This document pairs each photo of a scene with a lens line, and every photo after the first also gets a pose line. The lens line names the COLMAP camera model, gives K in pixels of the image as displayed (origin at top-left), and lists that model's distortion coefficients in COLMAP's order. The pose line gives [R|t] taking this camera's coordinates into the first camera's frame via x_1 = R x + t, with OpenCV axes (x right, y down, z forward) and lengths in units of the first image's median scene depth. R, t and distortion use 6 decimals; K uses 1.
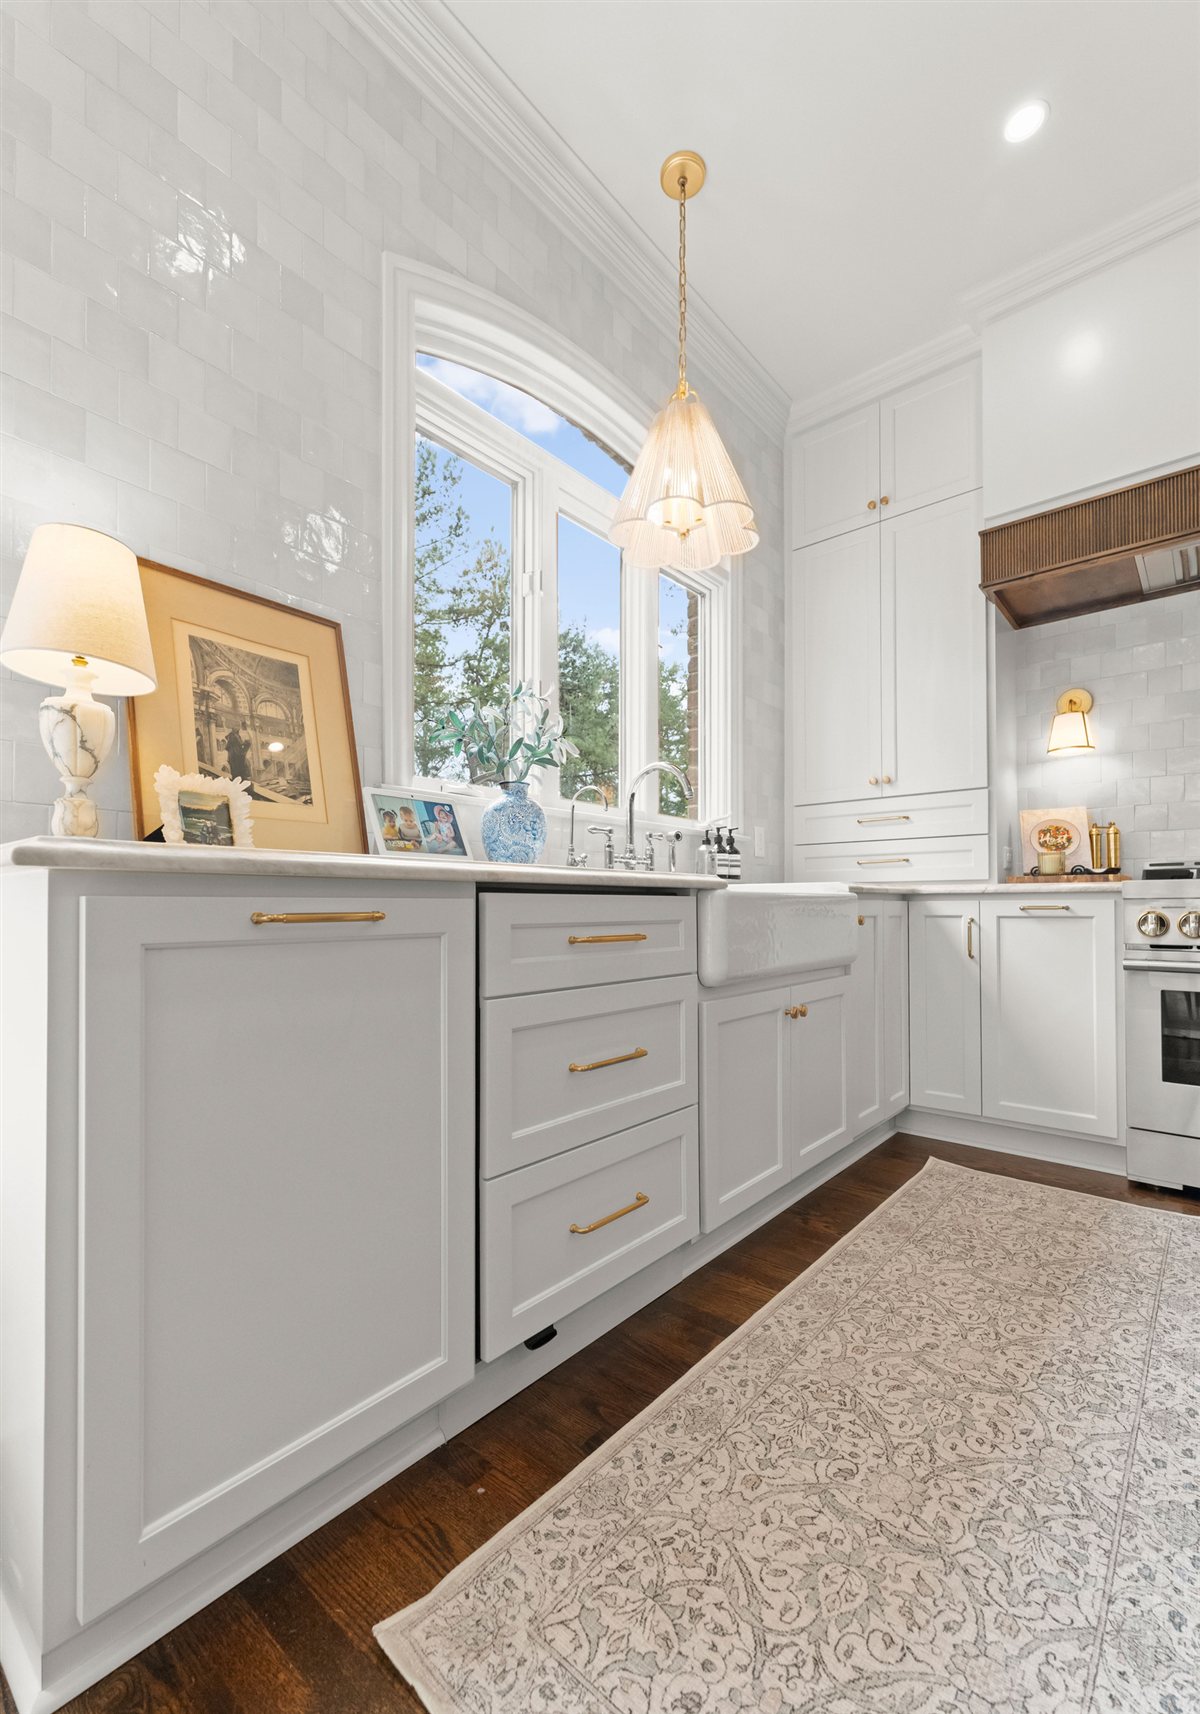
lens RADIAL K [[739.4, 0, 601.6], [0, 739.4, 898.2], [0, 0, 1]] dist [-0.005810, 0.001497]
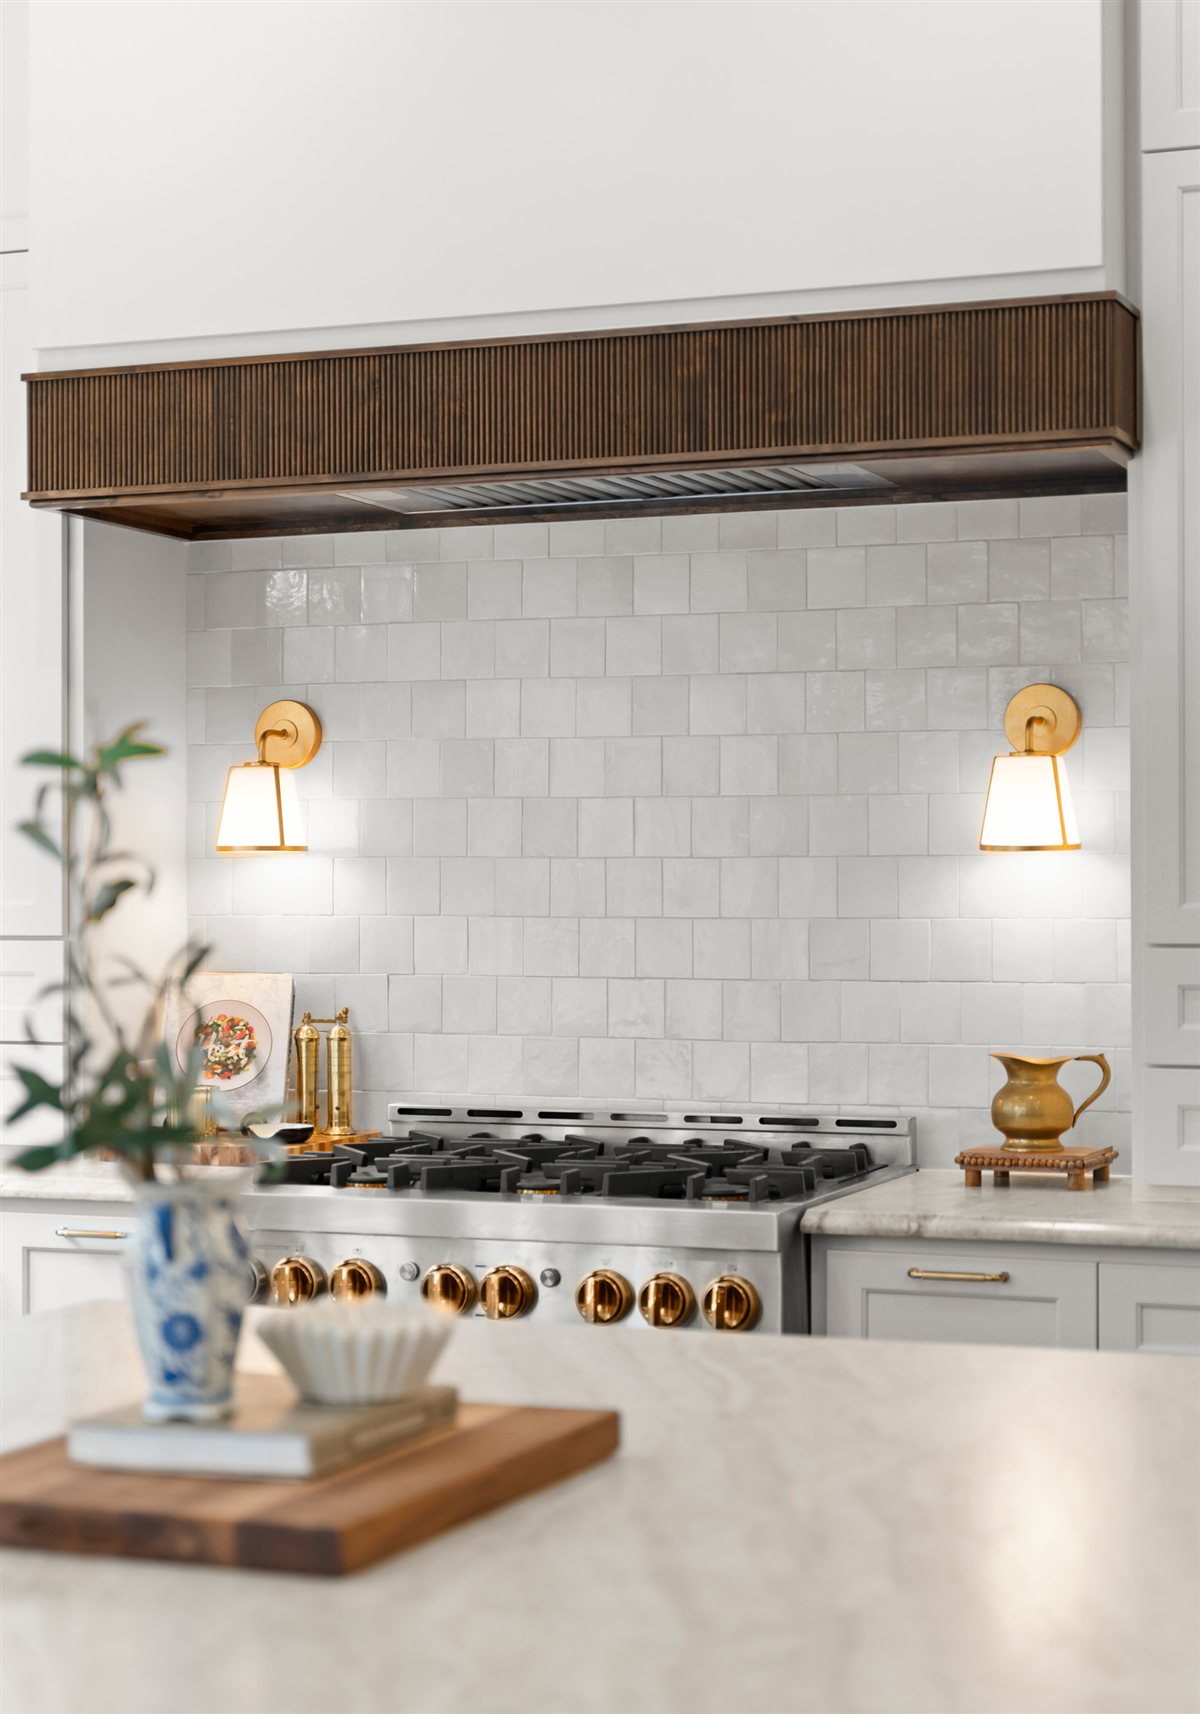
lens RADIAL K [[3112.9, 0, 614.4], [0, 3112.9, 800.6], [0, 0, 1]] dist [-0.064152, 0.000000]
pose [[0.946197, 0.010948, 0.323405, 0.263922], [-0.005728, 0.999838, -0.017088, -0.224578], [-0.323539, 0.014316, 0.946106, -0.953677]]
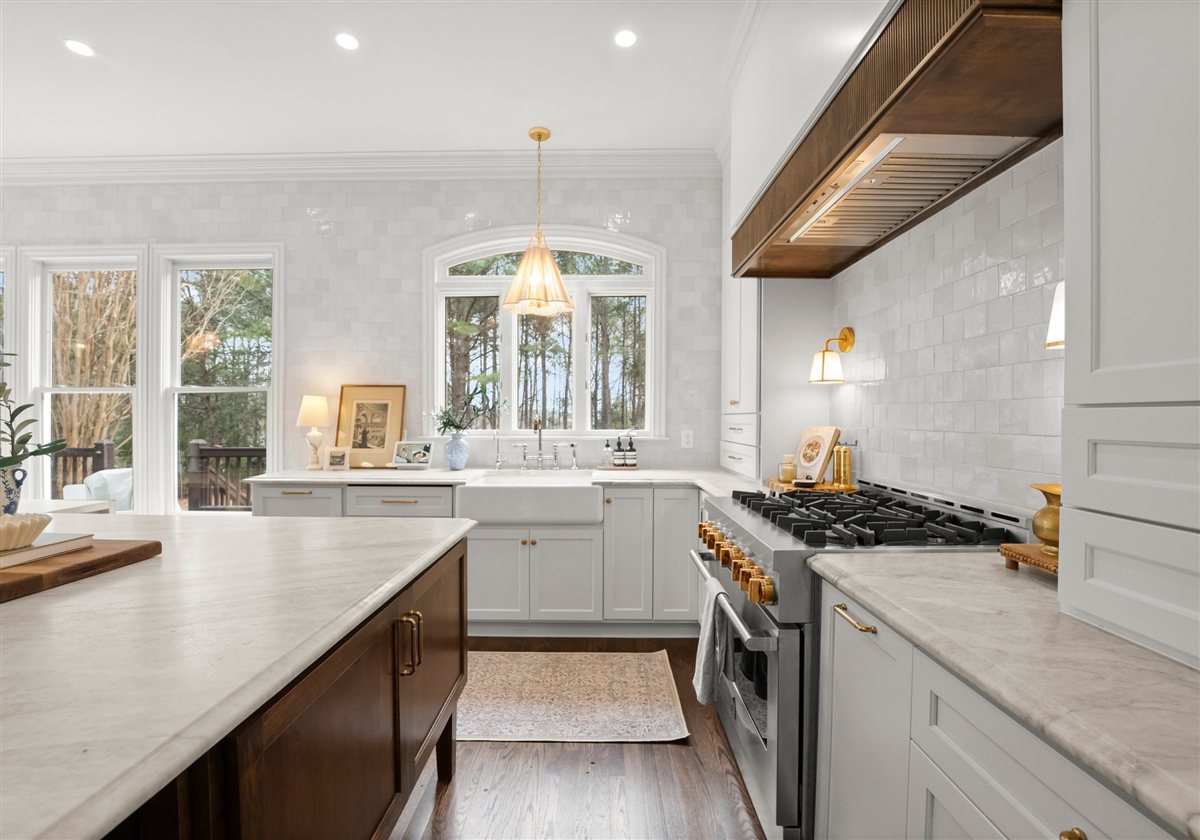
lens RADIAL K [[526.8, 0, 587.8], [0, 526.8, 418.1], [0, 0, 1]] dist [-0.008080, 0.002254]
pose [[0.627174, 0.005273, -0.778861, 1.217618], [0.006009, 0.999915, 0.011608, -0.171618], [0.778856, -0.011960, 0.627089, 0.146399]]
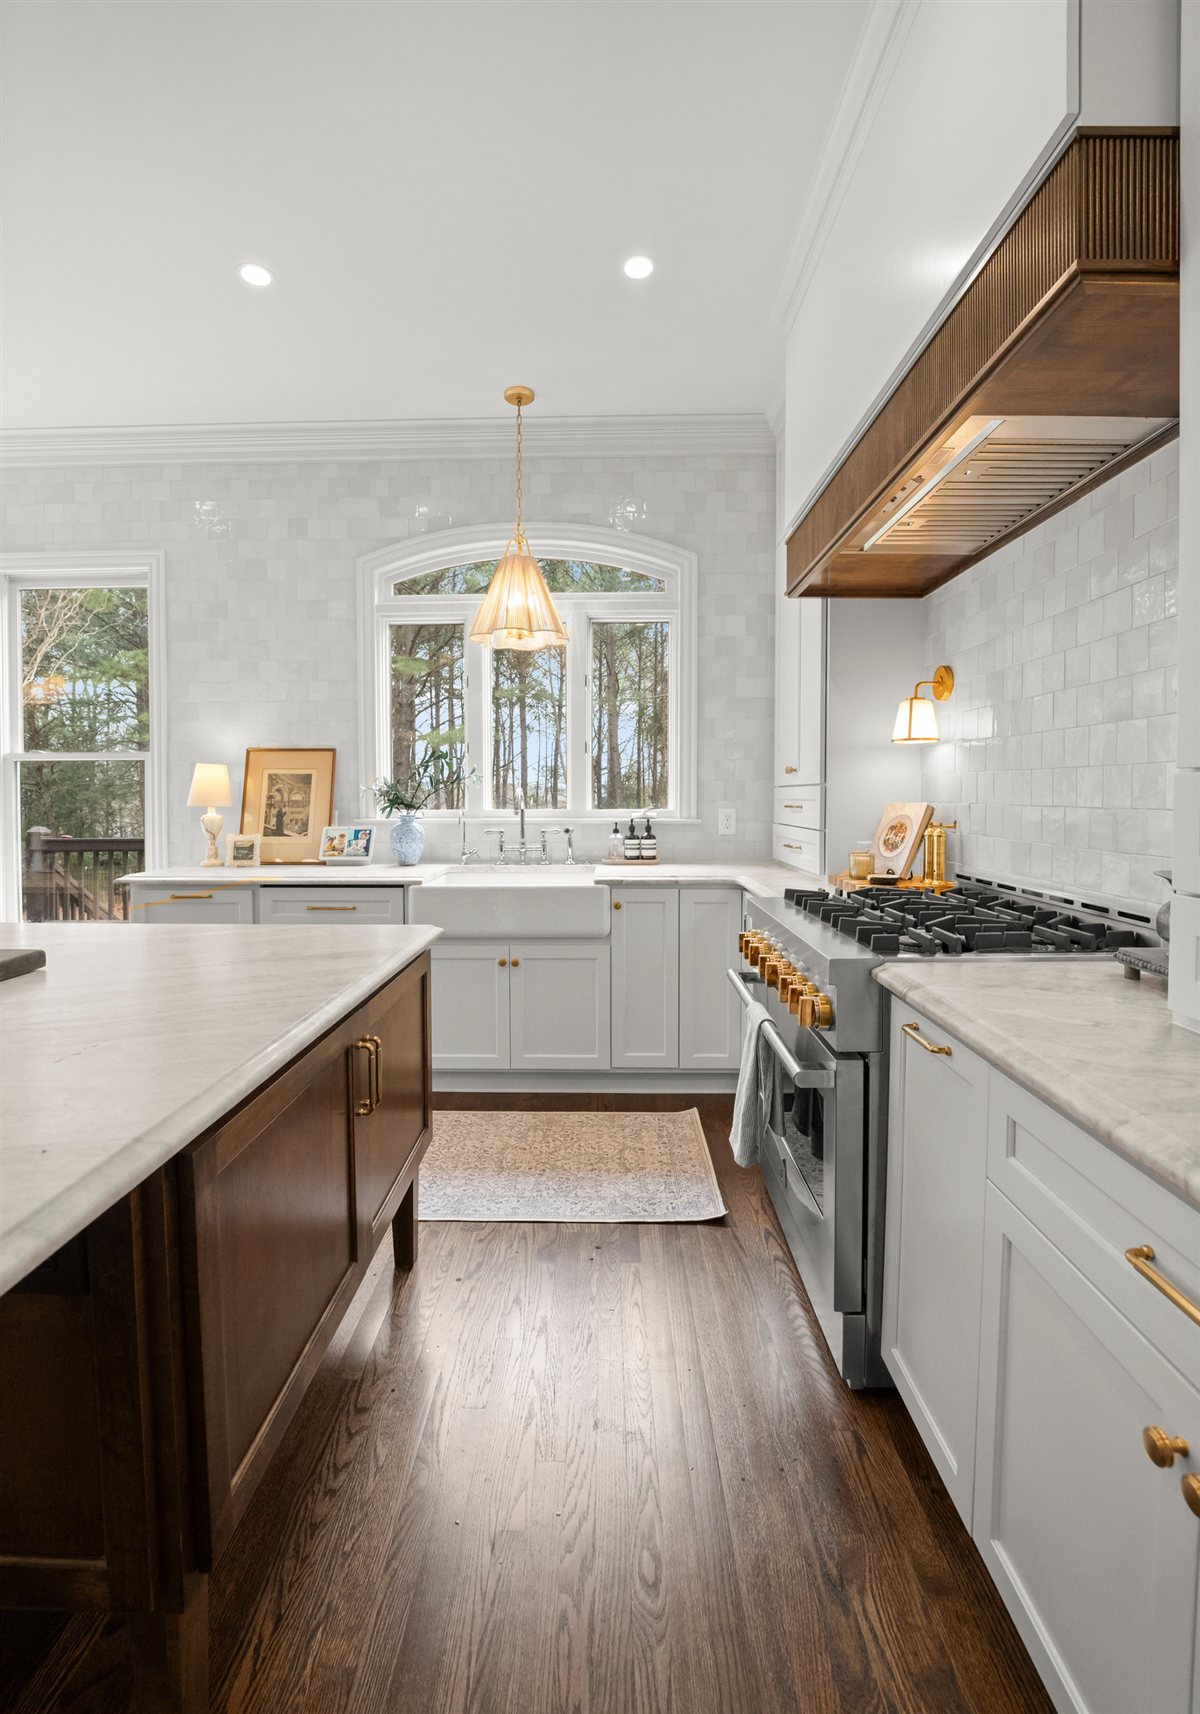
lens RADIAL K [[752.5, 0, 586.6], [0, 752.5, 815.1], [0, 0, 1]] dist [-0.008080, 0.002254]
pose [[0.625763, 0.023544, -0.779658, 1.252760], [0.011154, 0.999172, 0.039125, -0.169417], [0.779933, -0.033179, 0.624982, 0.116315]]
